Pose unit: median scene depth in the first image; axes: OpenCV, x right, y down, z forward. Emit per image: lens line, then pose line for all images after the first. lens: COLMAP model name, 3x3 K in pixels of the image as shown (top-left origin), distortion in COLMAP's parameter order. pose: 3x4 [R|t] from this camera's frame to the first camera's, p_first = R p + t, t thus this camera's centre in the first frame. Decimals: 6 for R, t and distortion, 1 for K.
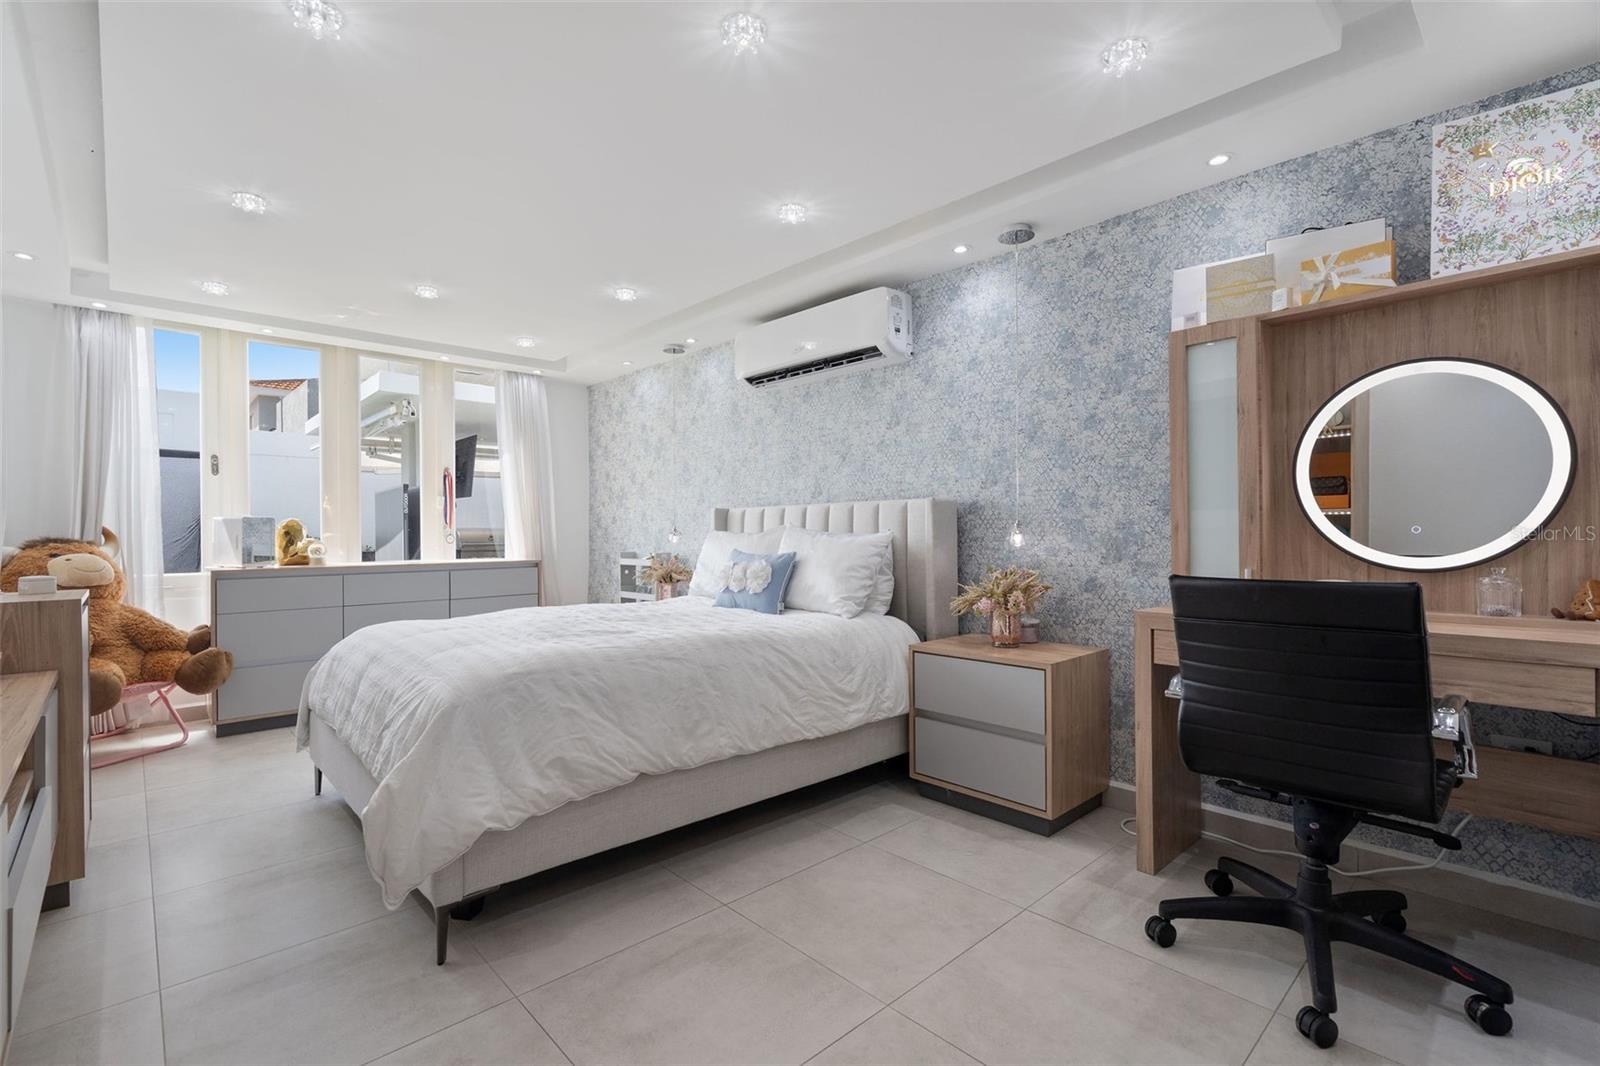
lens RADIAL K [[715.8, 0, 791.7], [0, 715.8, 534.5], [0, 0, 1]] dist [-0.002249, 0.000929]
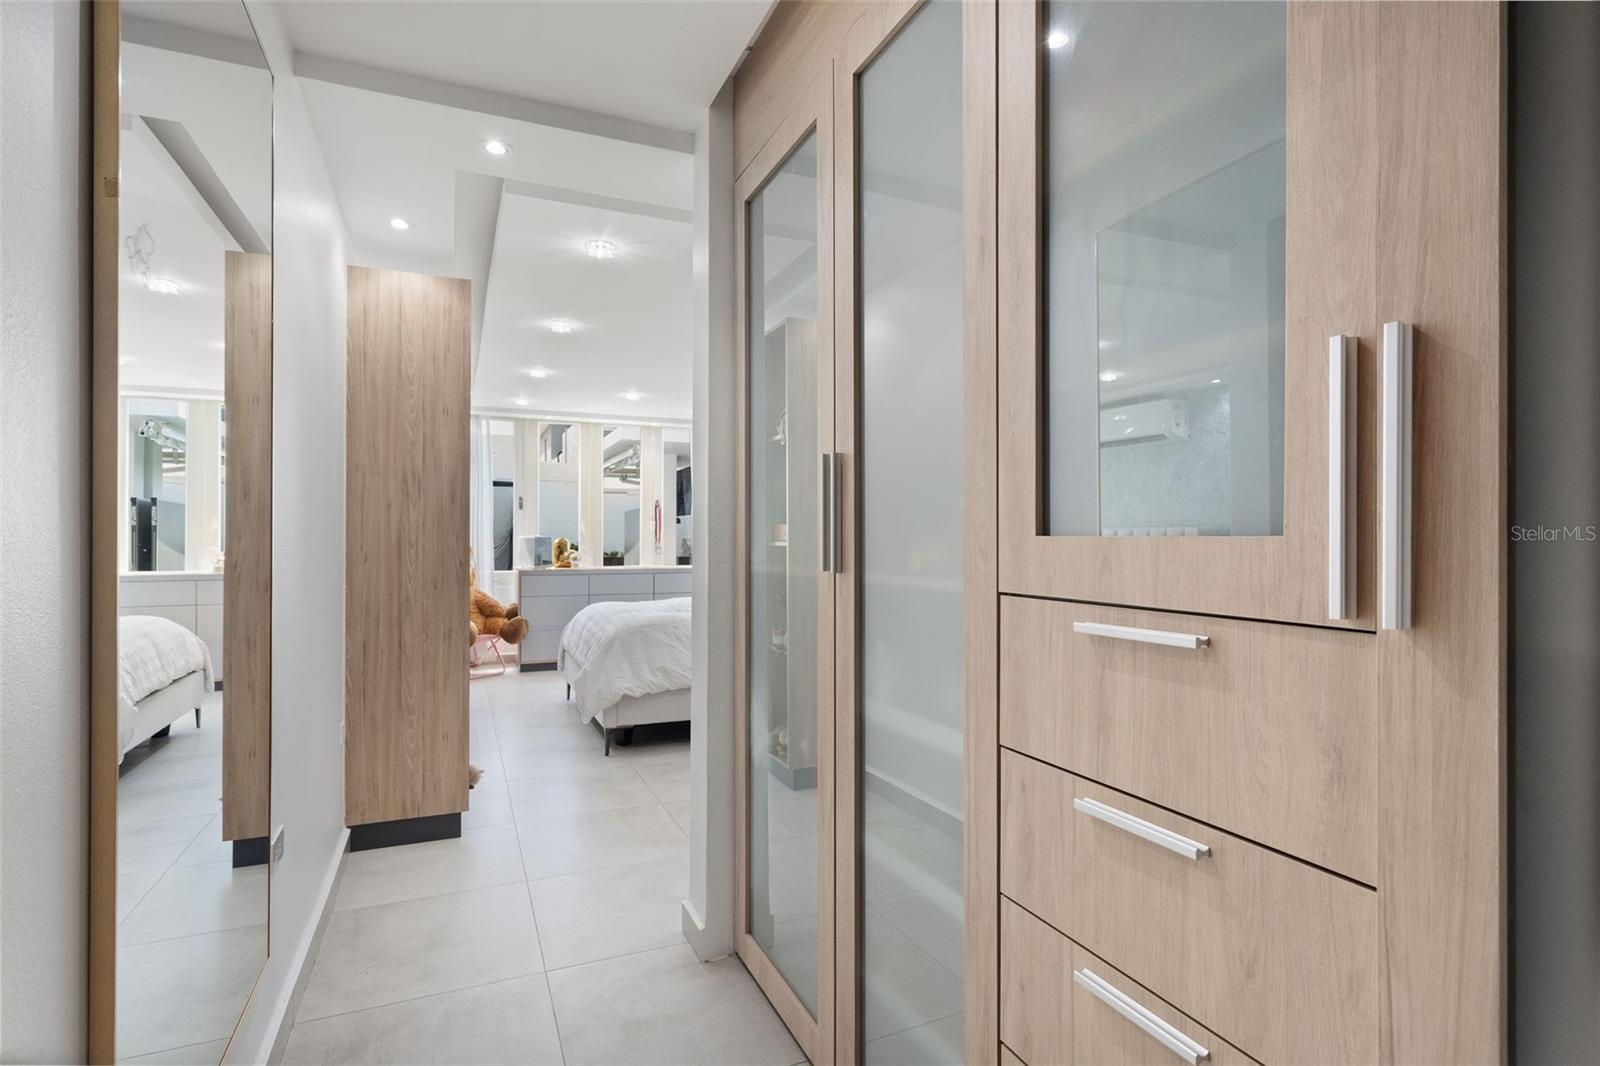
lens RADIAL K [[783.9, 0, 800.0], [0, 783.9, 533.0], [0, 0, 1]] dist [-0.001403, -0.000124]
pose [[0.944464, 0.003774, -0.328592, 0.403728], [-0.006664, 0.999948, -0.007668, -0.026090], [0.328546, 0.009432, 0.944441, -0.505507]]
